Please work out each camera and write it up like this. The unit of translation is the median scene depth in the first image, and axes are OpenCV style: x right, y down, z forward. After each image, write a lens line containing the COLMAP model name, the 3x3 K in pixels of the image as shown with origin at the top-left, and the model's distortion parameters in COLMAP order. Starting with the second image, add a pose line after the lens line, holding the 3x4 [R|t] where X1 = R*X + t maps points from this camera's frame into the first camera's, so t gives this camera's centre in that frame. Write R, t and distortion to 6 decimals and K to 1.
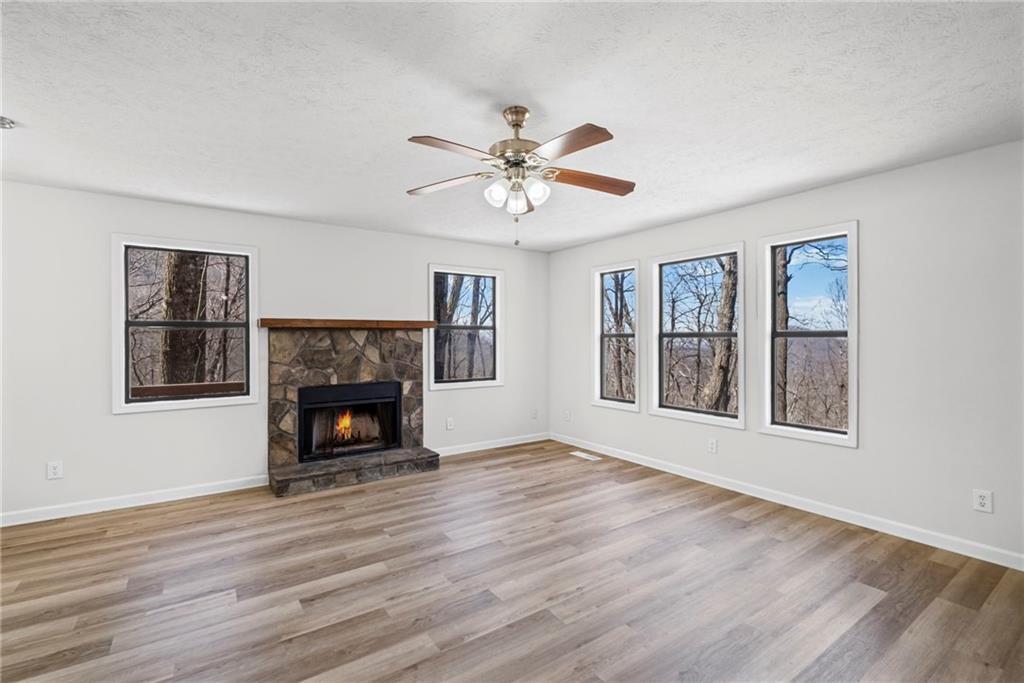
lens RADIAL K [[462.0, 0, 512.5], [0, 462.0, 338.6], [0, 0, 1]] dist [0.000177, -0.000050]
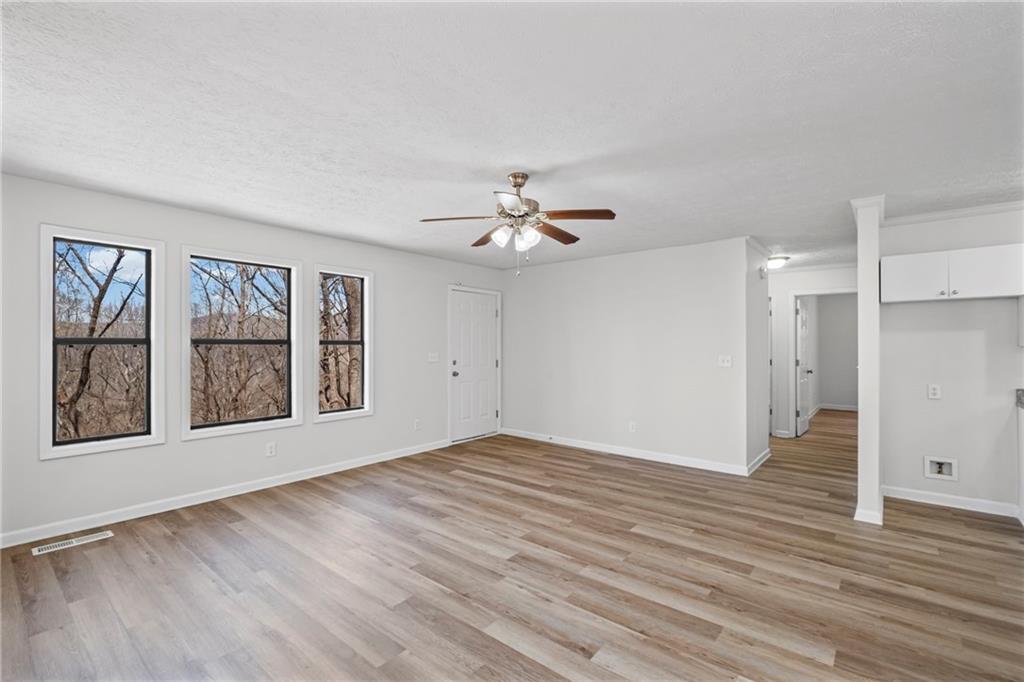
lens RADIAL K [[445.5, 0, 504.0], [0, 445.5, 340.2], [0, 0, 1]] dist [-0.004644, -0.000437]
pose [[-0.254539, 0.010686, 0.967003, -0.881481], [-0.000202, 0.999938, -0.011103, -0.003033], [-0.967062, -0.003021, -0.254522, 0.991566]]
